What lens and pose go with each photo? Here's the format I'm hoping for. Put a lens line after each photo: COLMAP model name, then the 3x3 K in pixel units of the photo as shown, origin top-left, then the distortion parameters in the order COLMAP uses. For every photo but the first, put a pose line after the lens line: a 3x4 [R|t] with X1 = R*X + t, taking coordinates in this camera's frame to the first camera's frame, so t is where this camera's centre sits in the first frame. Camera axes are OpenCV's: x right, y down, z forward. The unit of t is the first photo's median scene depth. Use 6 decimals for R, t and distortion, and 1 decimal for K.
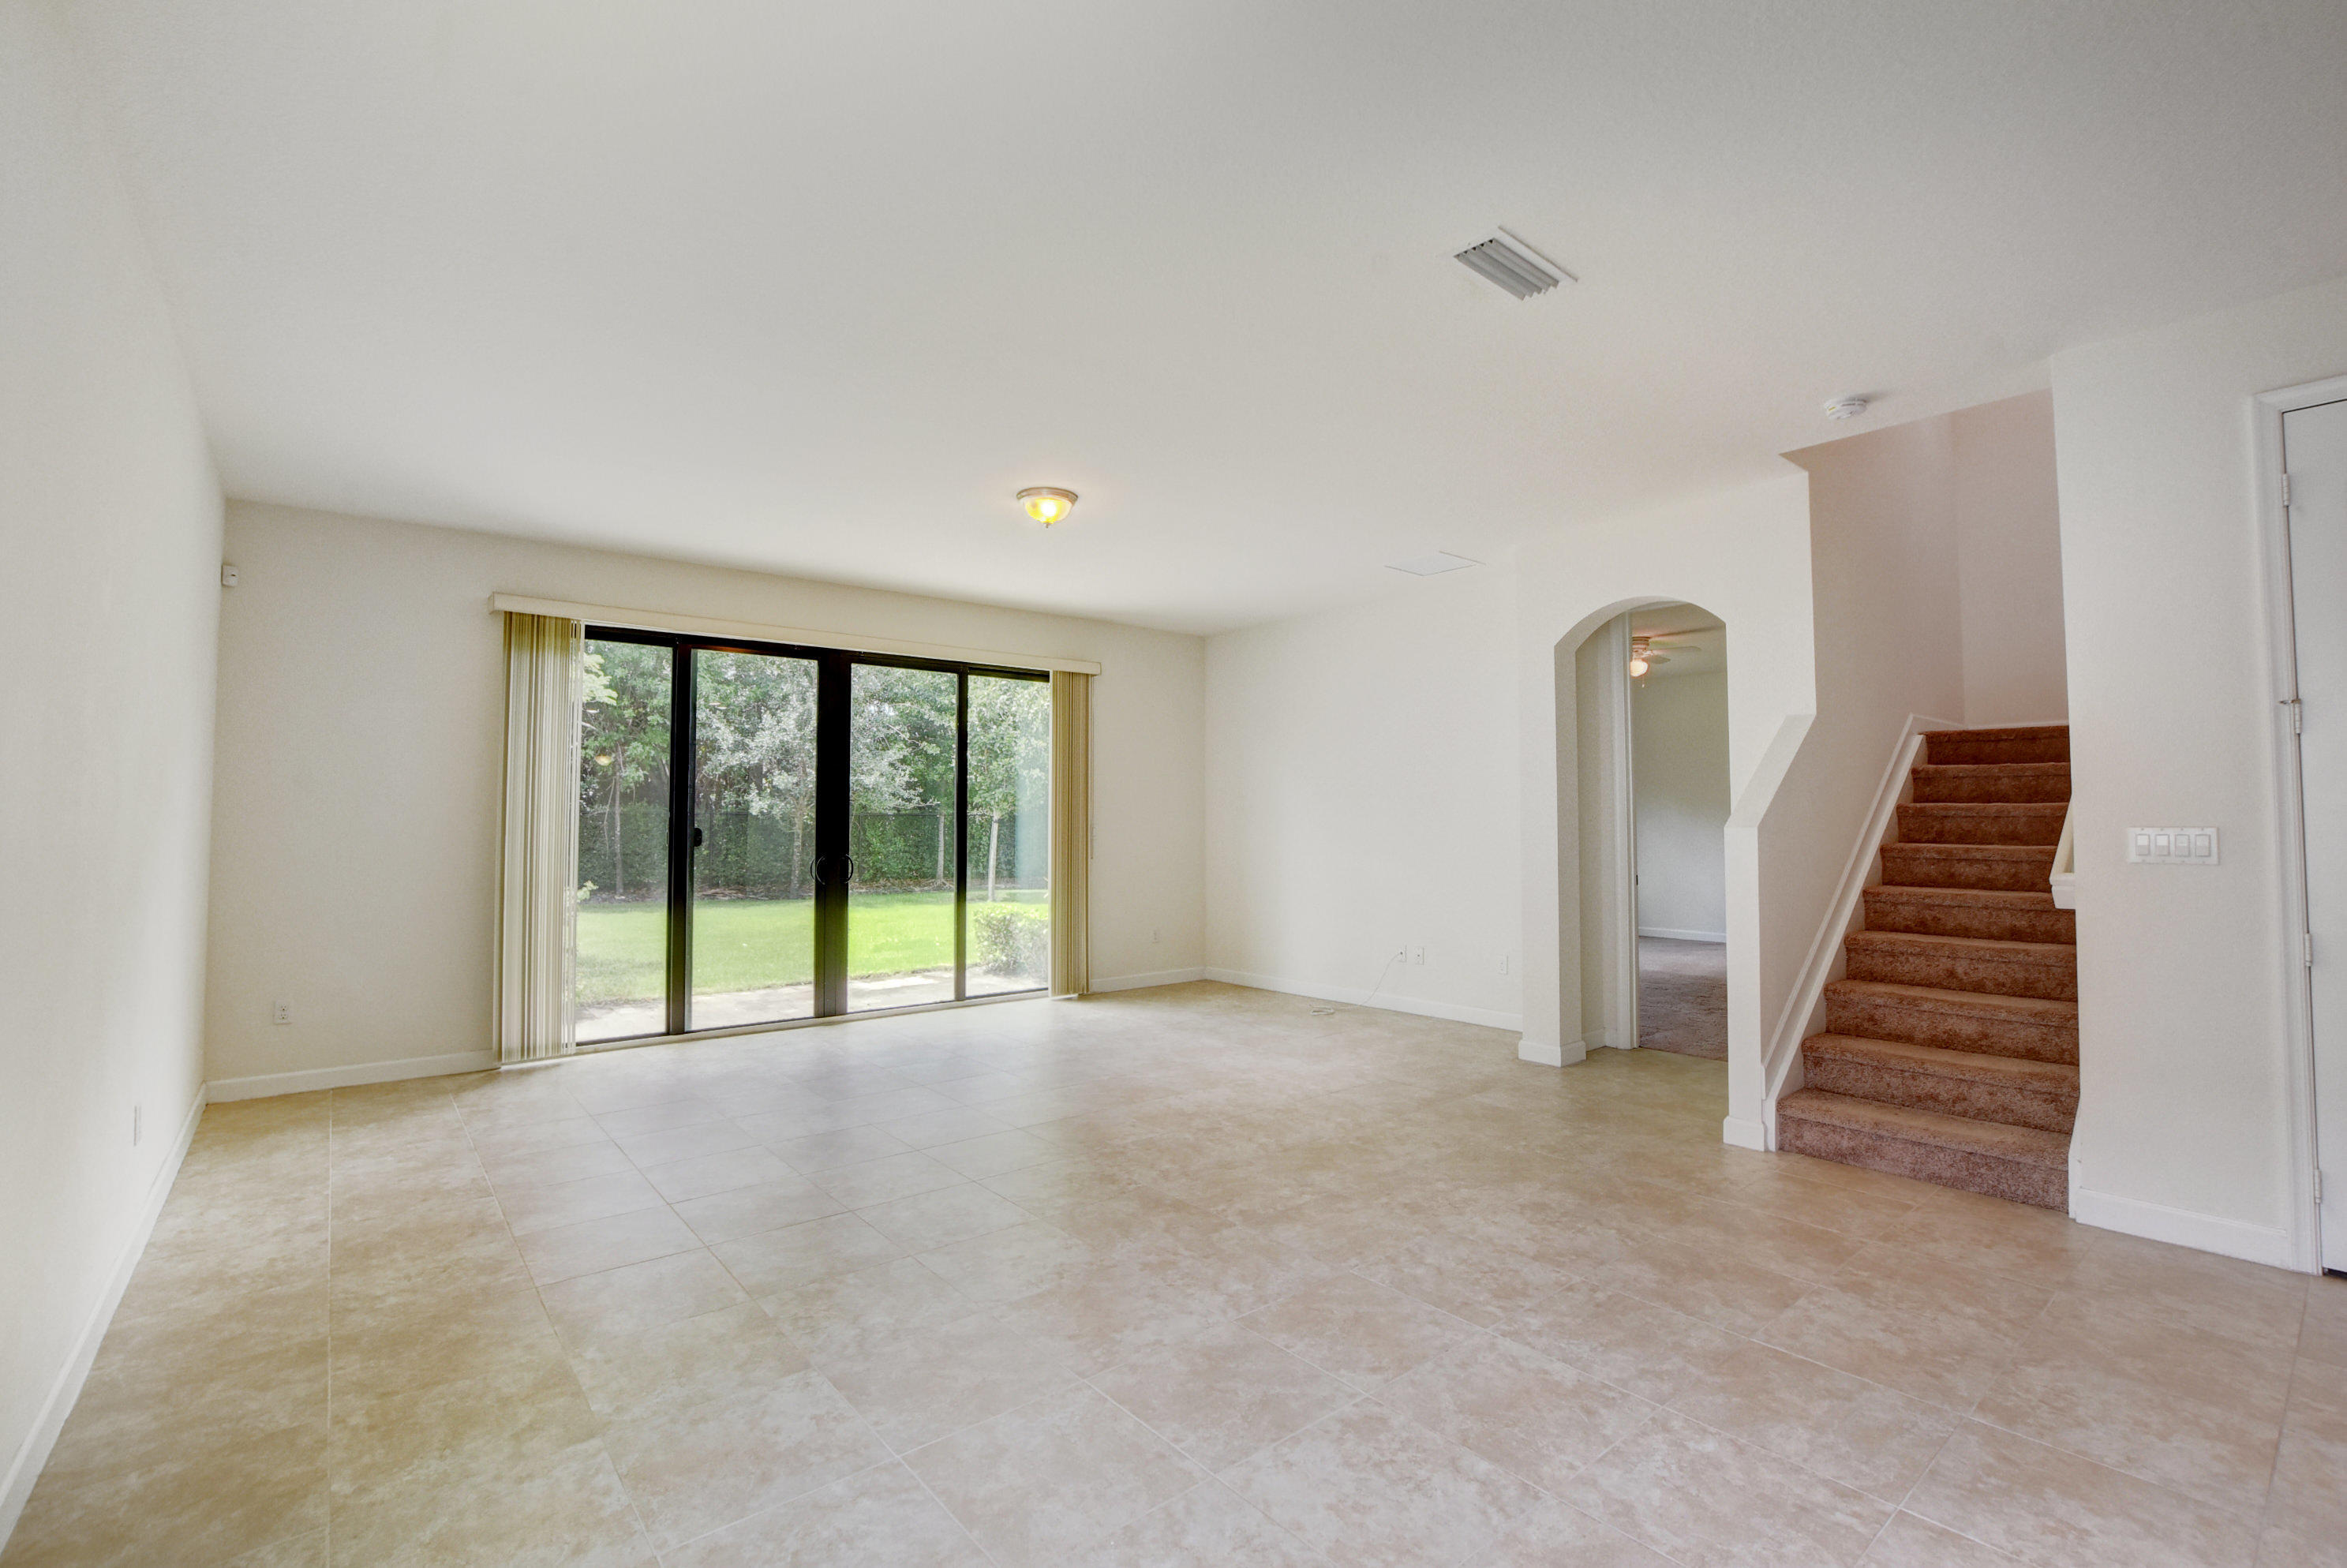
lens RADIAL K [[1043.9, 0, 1175.5], [0, 1043.9, 780.5], [0, 0, 1]] dist [-0.025838, 0.004979]
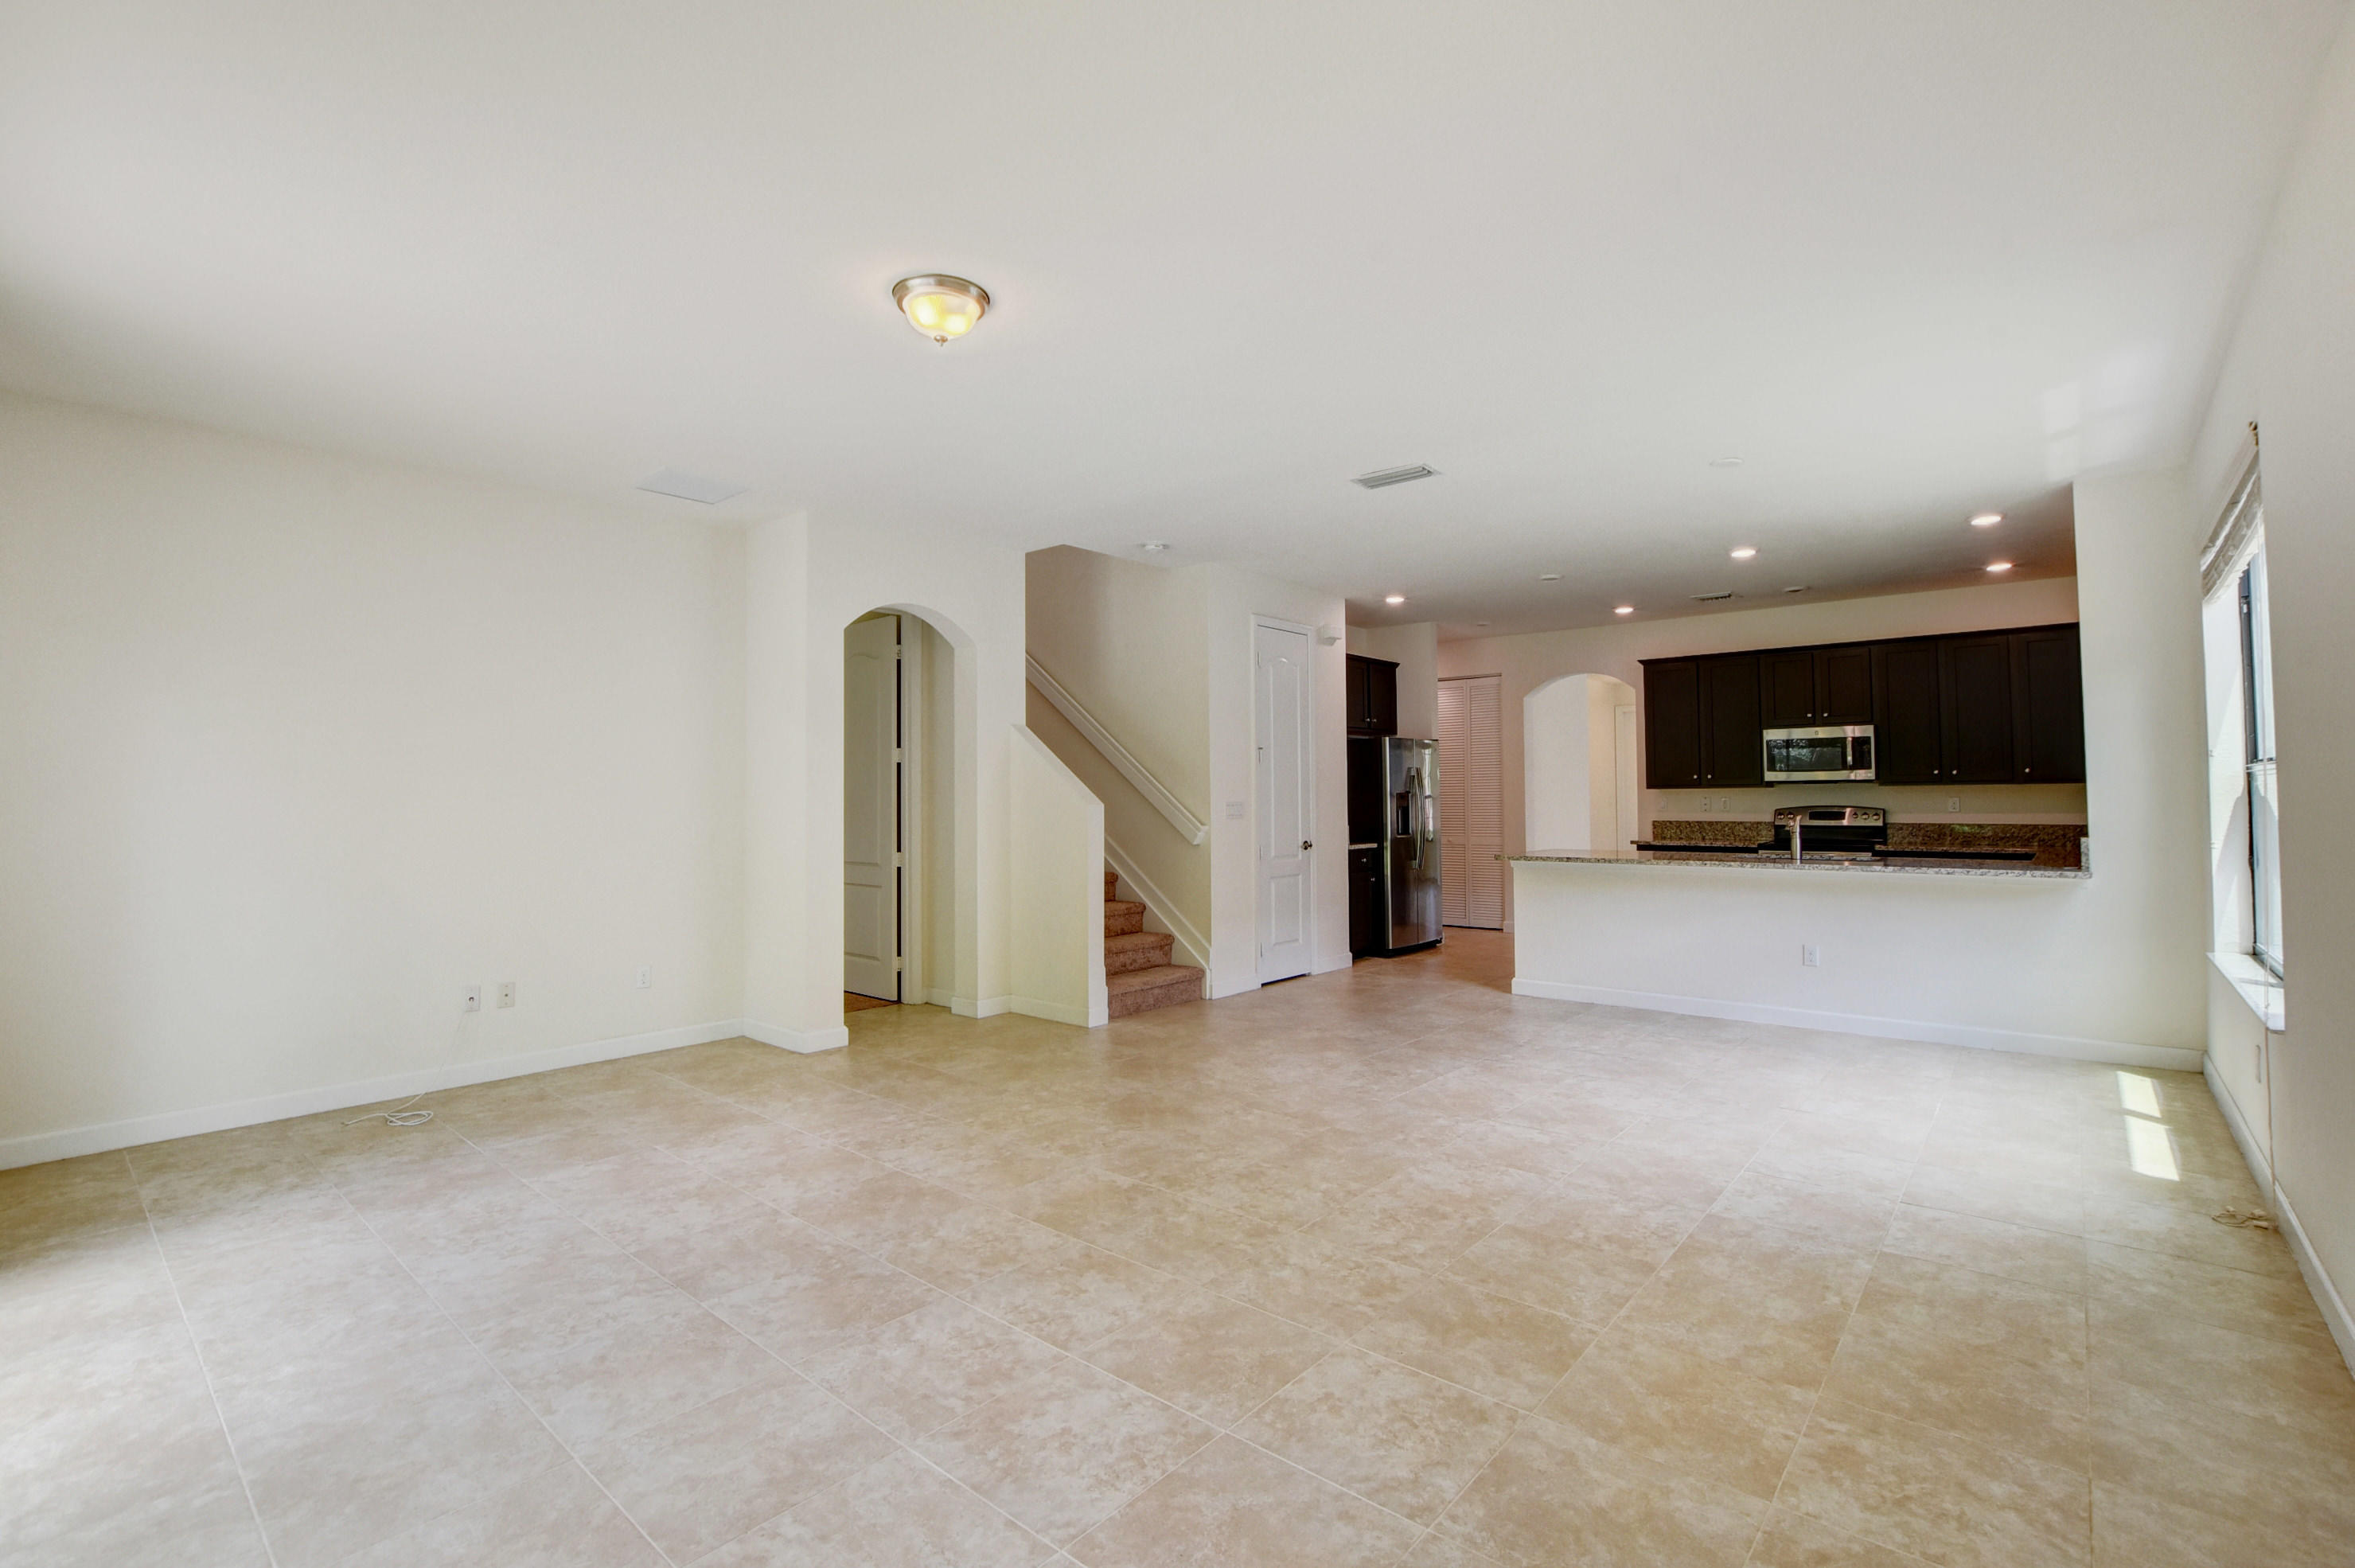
lens RADIAL K [[1047.5, 0, 1187.2], [0, 1047.5, 794.1], [0, 0, 1]] dist [-0.025838, 0.004979]
pose [[-0.176007, 0.008225, 0.984355, -1.405500], [-0.031044, 0.999421, -0.013902, 0.069472], [-0.983899, -0.033005, -0.175650, 1.740786]]
